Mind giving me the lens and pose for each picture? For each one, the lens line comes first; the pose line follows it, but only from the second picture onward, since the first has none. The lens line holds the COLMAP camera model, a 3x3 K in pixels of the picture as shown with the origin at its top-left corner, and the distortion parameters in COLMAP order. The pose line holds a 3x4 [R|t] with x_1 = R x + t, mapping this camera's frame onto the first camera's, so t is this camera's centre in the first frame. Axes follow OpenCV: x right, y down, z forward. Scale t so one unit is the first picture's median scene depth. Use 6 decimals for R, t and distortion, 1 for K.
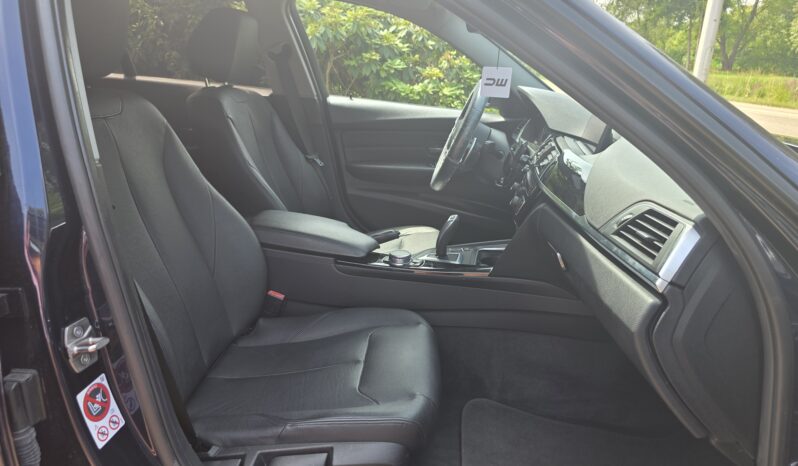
lens RADIAL K [[545.2, 0, 396.4], [0, 545.2, 232.2], [0, 0, 1]] dist [0.045566, -0.048265]
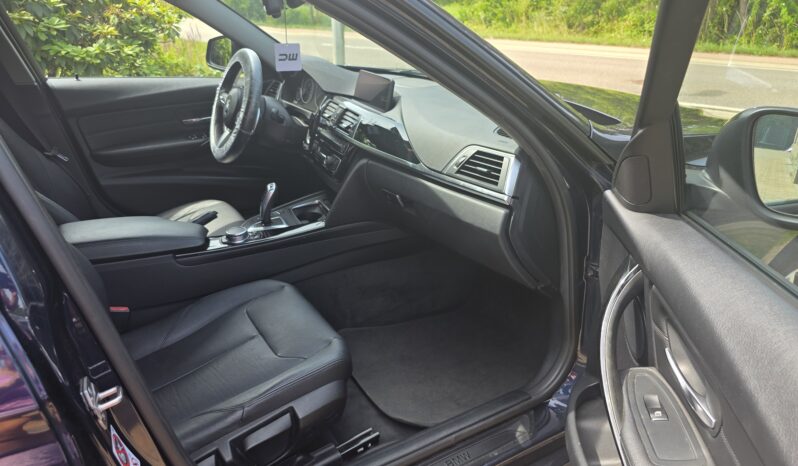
lens RADIAL K [[561.4, 0, 399.0], [0, 561.4, 233.0], [0, 0, 1]] dist [-0.005553, -0.004025]
pose [[0.792977, -0.267044, 0.547609, -0.238841], [0.206662, 0.963431, 0.170561, -0.054277], [-0.573131, -0.022081, 0.819167, -0.038629]]
